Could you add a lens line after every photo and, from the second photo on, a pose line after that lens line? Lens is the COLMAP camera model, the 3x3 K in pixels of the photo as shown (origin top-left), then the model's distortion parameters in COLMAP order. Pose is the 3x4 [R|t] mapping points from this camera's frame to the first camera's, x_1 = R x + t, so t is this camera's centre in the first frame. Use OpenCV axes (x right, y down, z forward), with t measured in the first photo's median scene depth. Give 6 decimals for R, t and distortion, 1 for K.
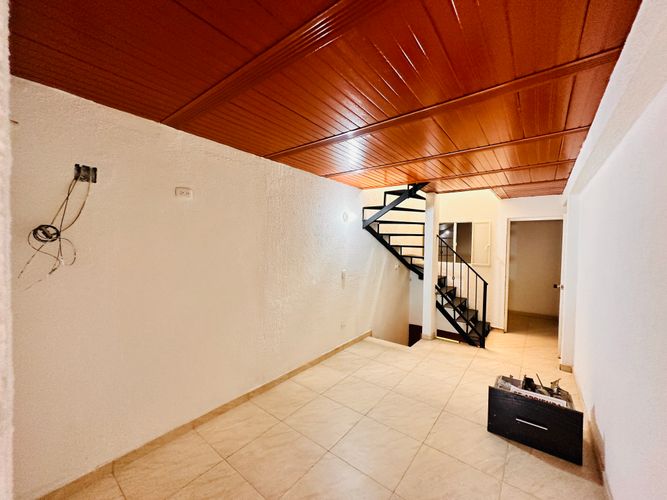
lens RADIAL K [[265.8, 0, 332.4], [0, 265.8, 249.1], [0, 0, 1]] dist [-0.000618, -0.000018]
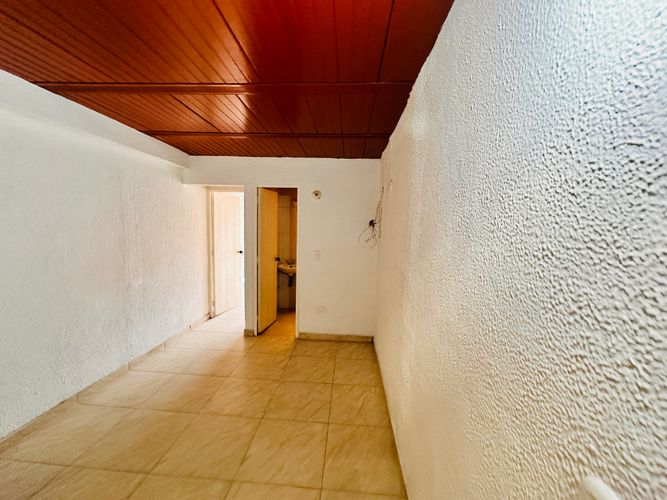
lens RADIAL K [[265.8, 0, 332.4], [0, 265.8, 249.1], [0, 0, 1]] dist [-0.000618, -0.000018]
pose [[-0.829147, 0.009147, -0.558956, 0.322339], [-0.057233, 0.993223, 0.101152, -0.034382], [0.556093, 0.115861, -0.823005, 1.859984]]
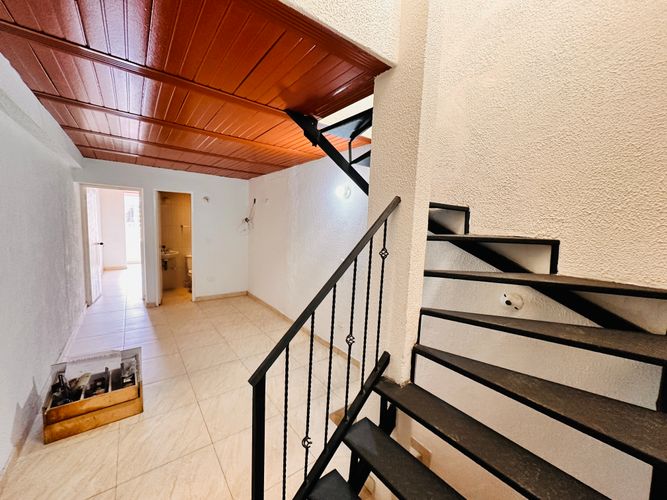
lens RADIAL K [[267.2, 0, 332.6], [0, 267.2, 252.3], [0, 0, 1]] dist [0.031496, 0.000187]
pose [[-0.255013, 0.074949, -0.964029, 1.545322], [-0.071694, 0.992782, 0.096150, -0.040734], [0.964276, 0.093635, -0.247798, 2.152733]]
